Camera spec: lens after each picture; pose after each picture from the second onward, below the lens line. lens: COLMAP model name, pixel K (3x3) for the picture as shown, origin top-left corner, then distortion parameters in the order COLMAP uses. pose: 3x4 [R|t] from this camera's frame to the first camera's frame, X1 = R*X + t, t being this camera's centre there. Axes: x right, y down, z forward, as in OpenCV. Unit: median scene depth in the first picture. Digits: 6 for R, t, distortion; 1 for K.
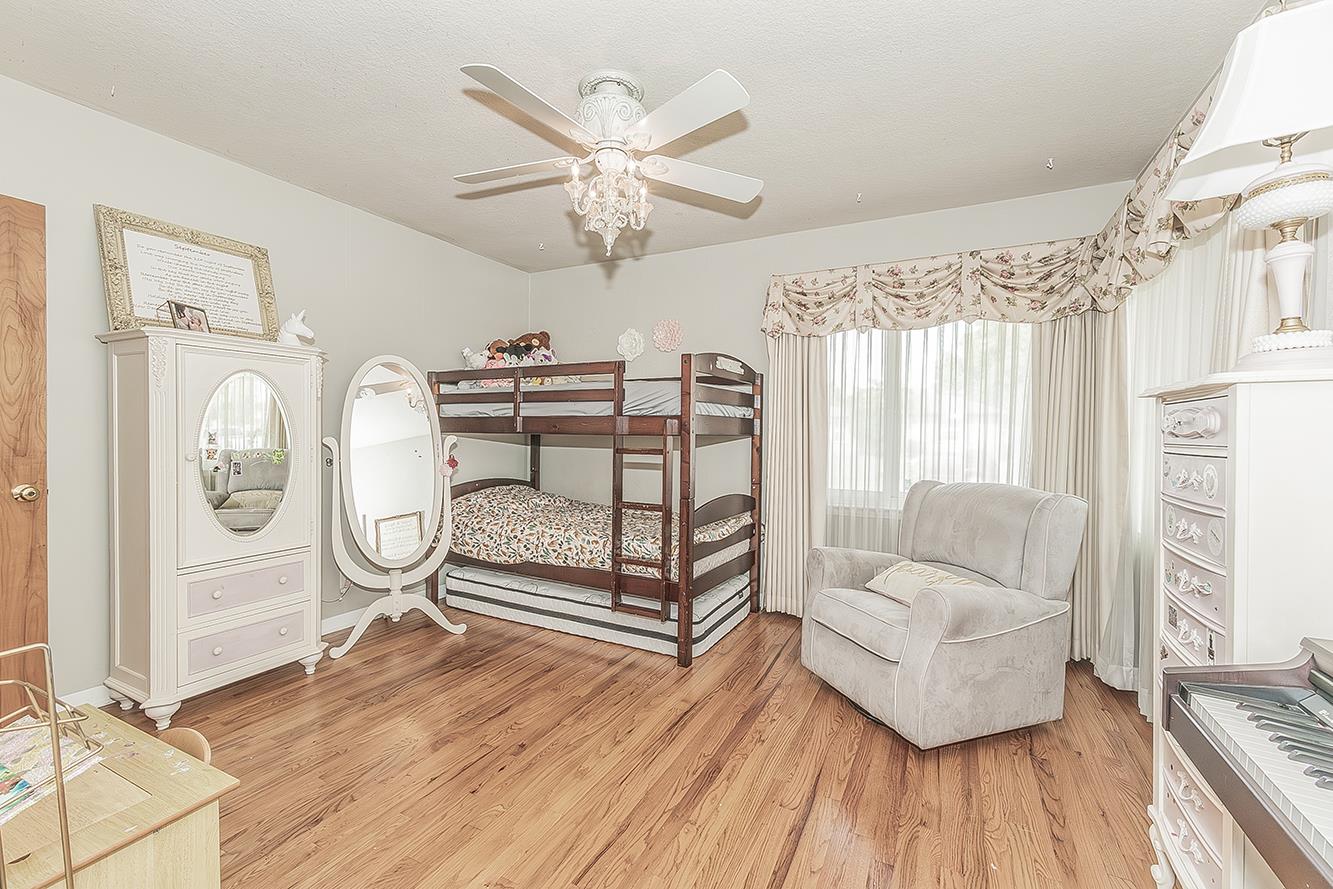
lens RADIAL K [[546.2, 0, 657.8], [0, 546.2, 437.1], [0, 0, 1]] dist [0.009877, 0.000023]
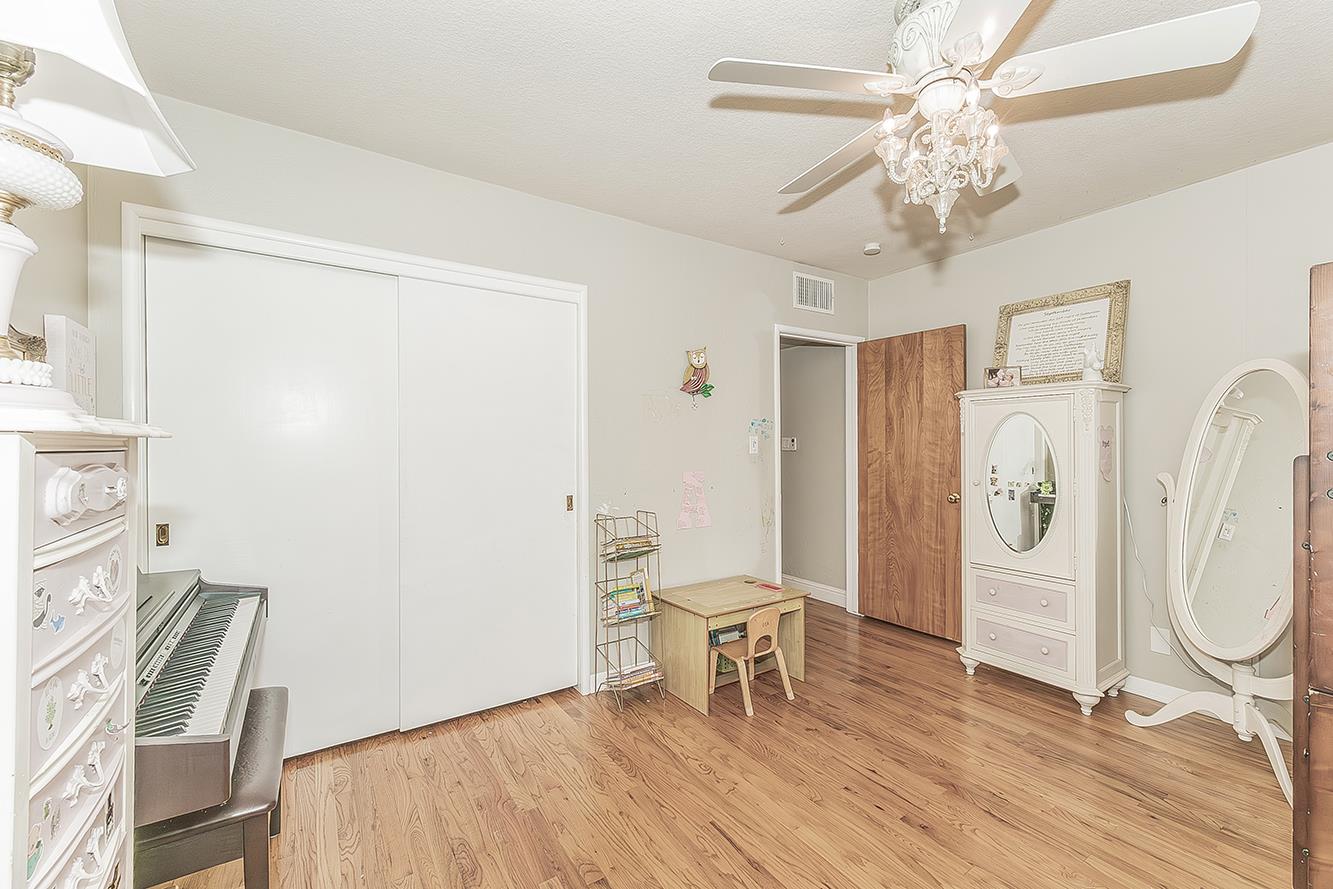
lens RADIAL K [[551.8, 0, 713.0], [0, 551.8, 449.1], [0, 0, 1]] dist [0.001148, 0.000078]
pose [[-0.433531, -0.003352, -0.901132, 0.678781], [-0.011095, 0.999937, 0.001618, -0.043183], [0.901070, 0.010700, -0.433541, 1.037307]]
